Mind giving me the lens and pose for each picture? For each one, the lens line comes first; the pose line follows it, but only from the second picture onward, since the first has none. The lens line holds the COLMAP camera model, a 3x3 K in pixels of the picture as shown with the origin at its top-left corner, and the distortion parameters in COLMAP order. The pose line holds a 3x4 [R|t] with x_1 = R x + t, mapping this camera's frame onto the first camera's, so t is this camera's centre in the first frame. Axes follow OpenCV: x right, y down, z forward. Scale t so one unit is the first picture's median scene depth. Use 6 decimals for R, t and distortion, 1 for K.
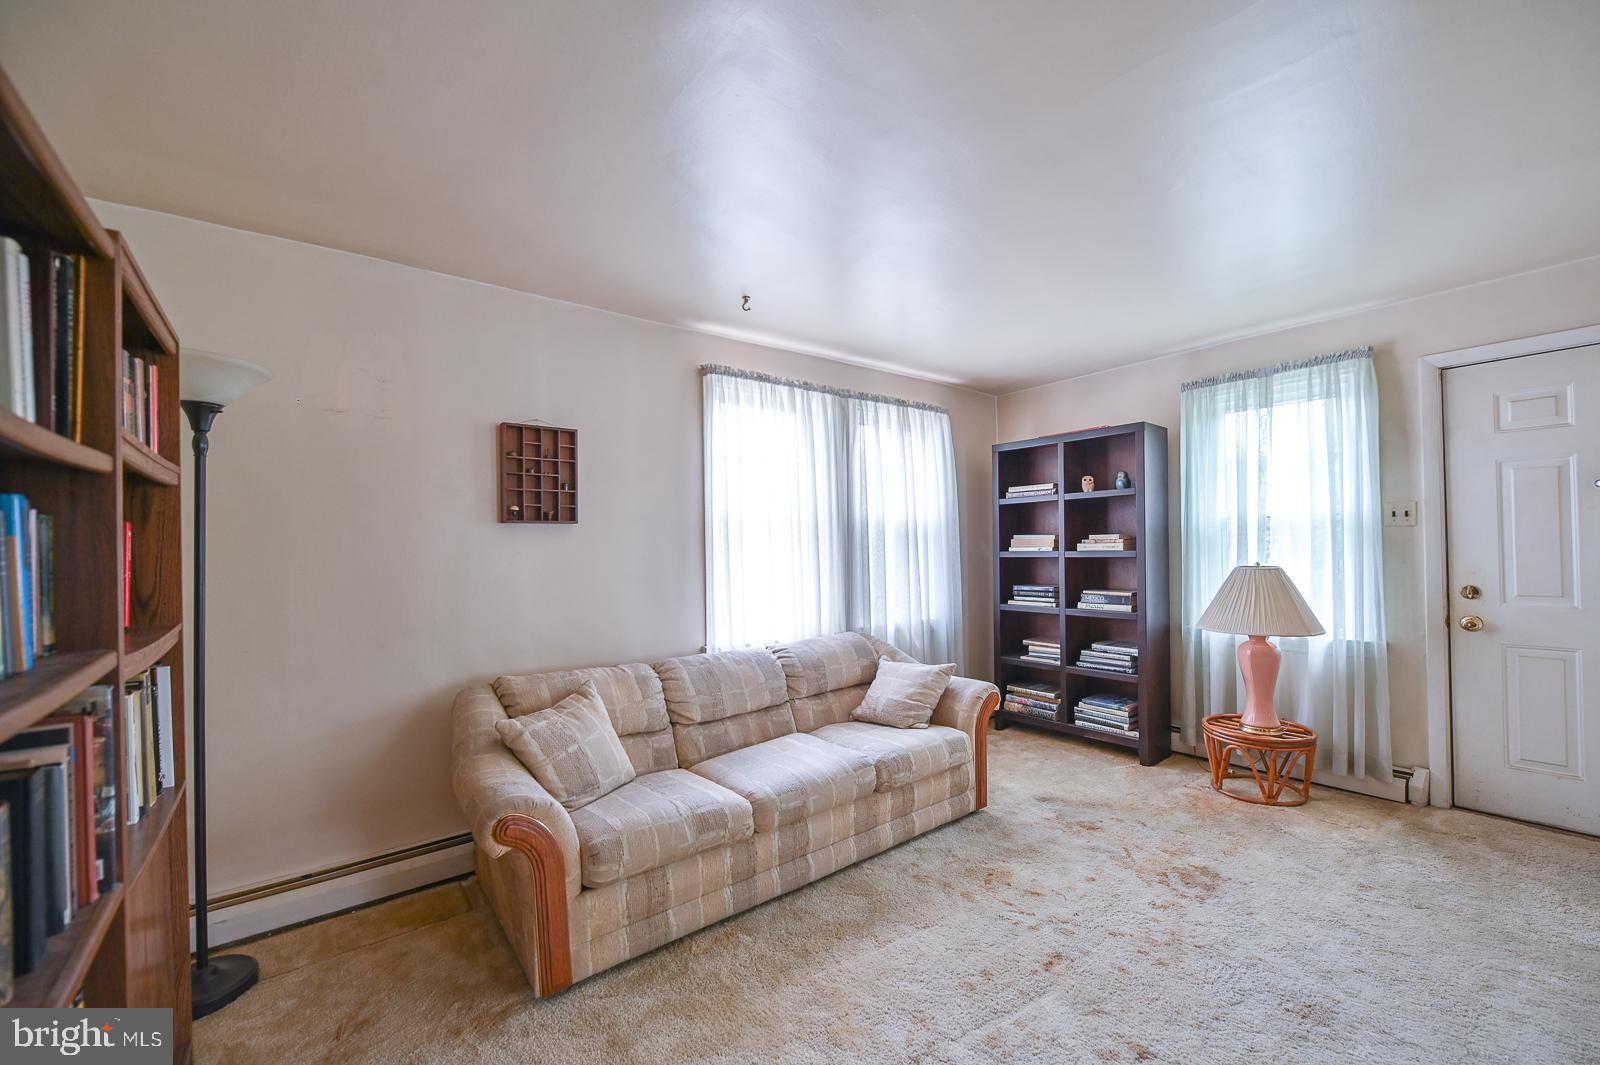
lens RADIAL K [[640.6, 0, 806.0], [0, 640.6, 542.6], [0, 0, 1]] dist [-0.005592, -0.000939]
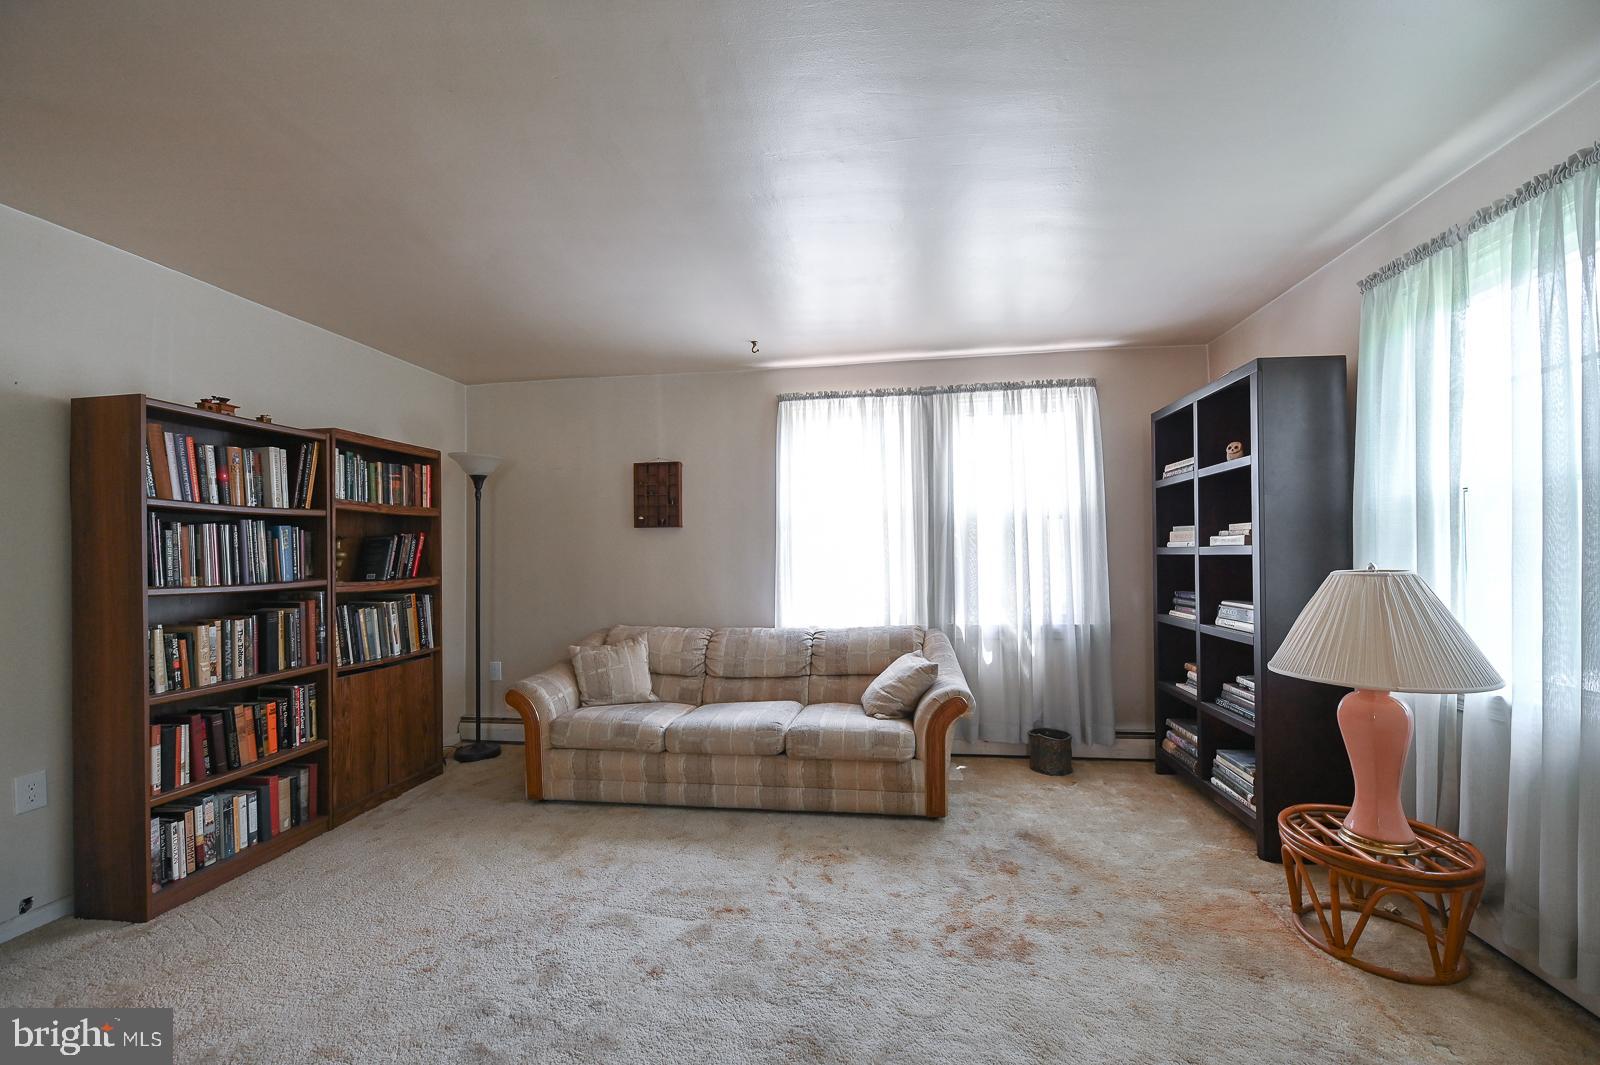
lens RADIAL K [[634.7, 0, 808.2], [0, 634.7, 542.4], [0, 0, 1]] dist [-0.006289, -0.000848]
pose [[0.688891, -0.005062, -0.724847, 0.819704], [0.006381, 0.999979, -0.000919, 0.007411], [0.724837, -0.003992, 0.688909, 0.212840]]
